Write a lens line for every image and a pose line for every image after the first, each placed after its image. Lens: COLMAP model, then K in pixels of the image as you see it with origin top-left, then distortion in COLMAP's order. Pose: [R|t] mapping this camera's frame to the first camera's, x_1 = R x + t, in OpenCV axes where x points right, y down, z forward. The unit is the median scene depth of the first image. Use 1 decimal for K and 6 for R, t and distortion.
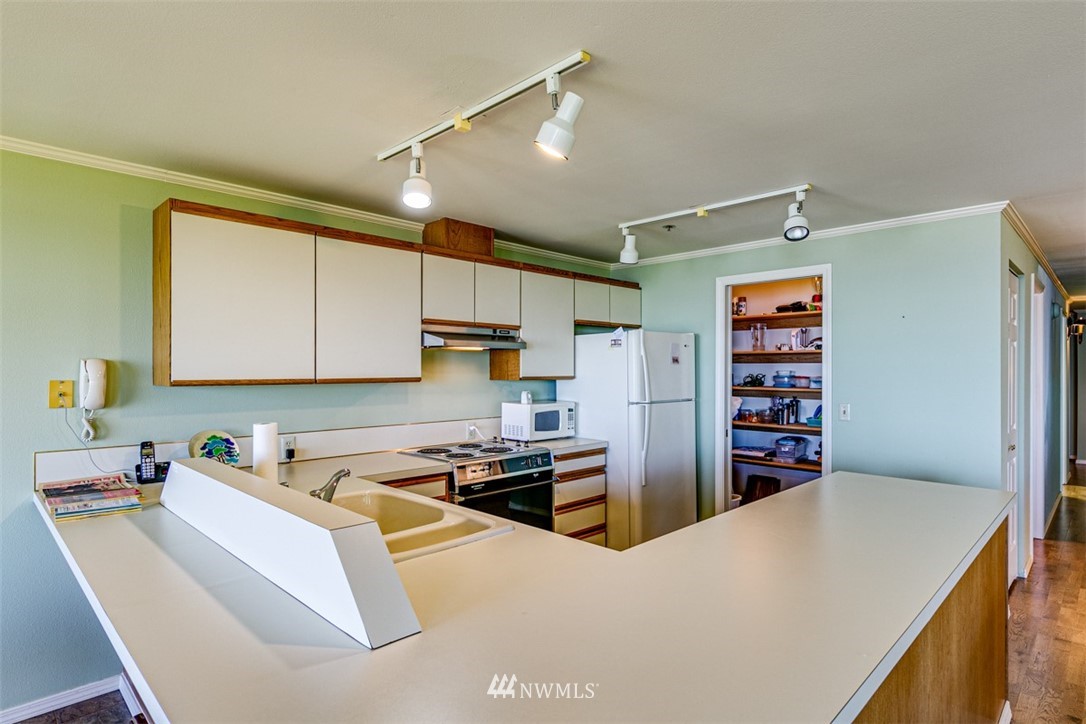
lens RADIAL K [[583.4, 0, 543.0], [0, 583.4, 362.0], [0, 0, 1]] dist [0.001898, 0.000094]
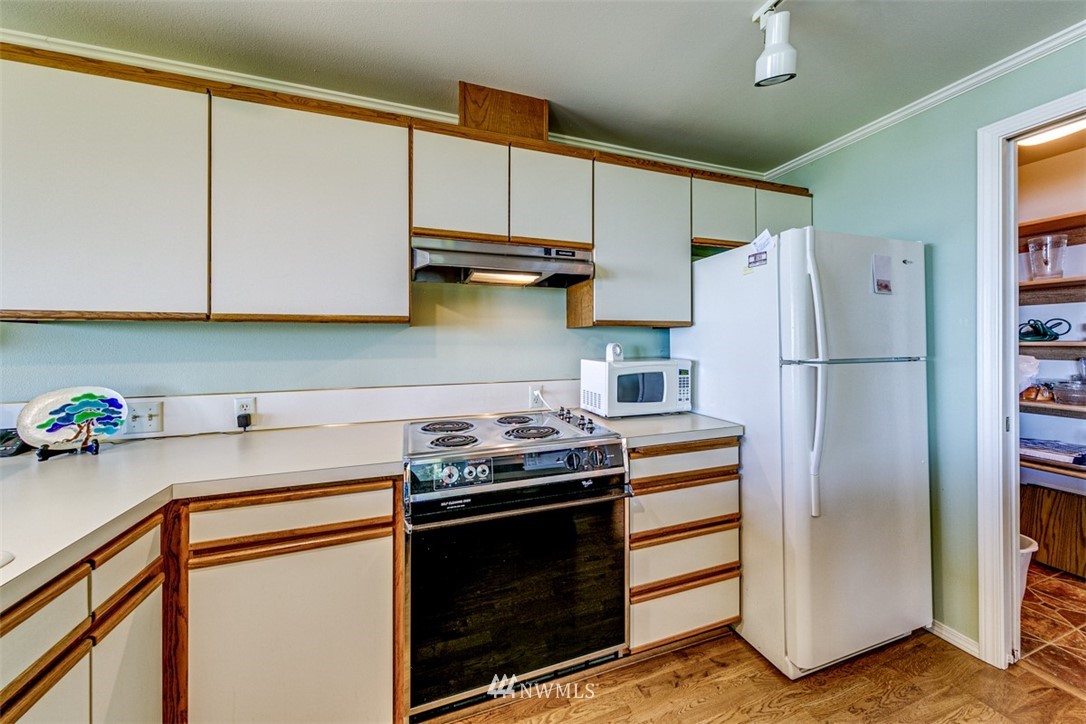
lens RADIAL K [[393.1, 0, 550.9], [0, 393.1, 343.2], [0, 0, 1]] dist [0.002883, -0.000172]
pose [[0.905886, -0.006798, -0.423466, 0.102532], [0.011843, 0.999887, 0.009284, 0.044847], [0.423355, -0.013426, 0.905864, 0.545127]]
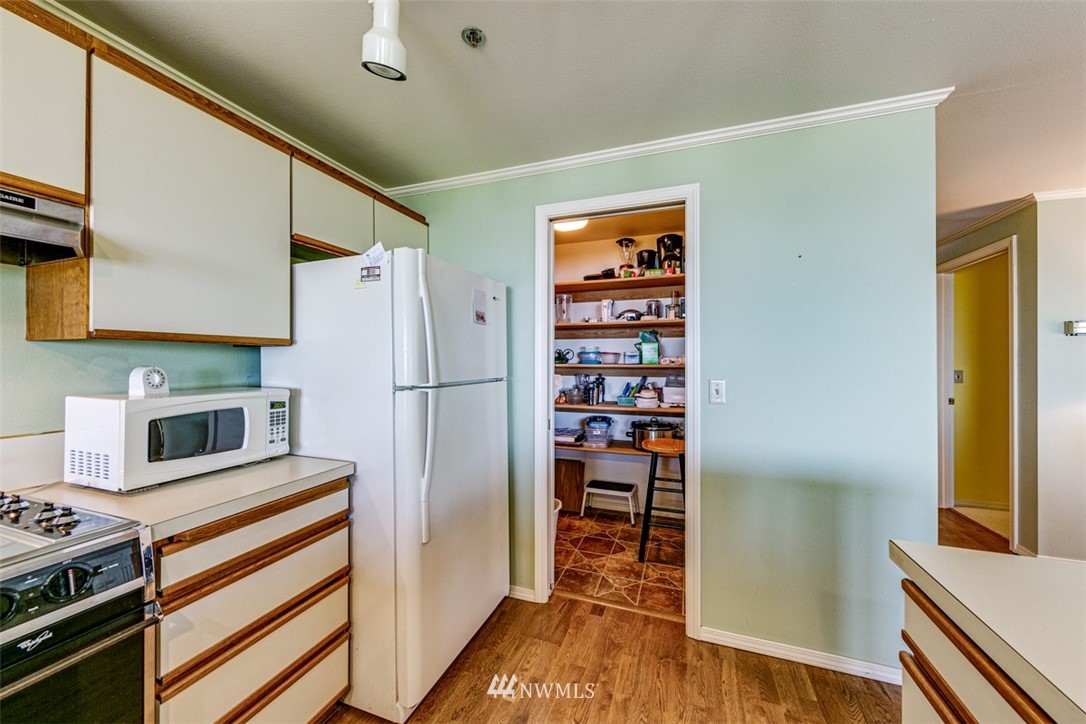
lens RADIAL K [[385.4, 0, 555.9], [0, 385.4, 363.0], [0, 0, 1]] dist [0.000410, -0.000039]
pose [[0.898643, -0.003937, 0.438664, 0.120866], [-0.004009, 0.999844, 0.017187, 0.040281], [-0.438663, -0.017203, 0.898487, 0.606925]]
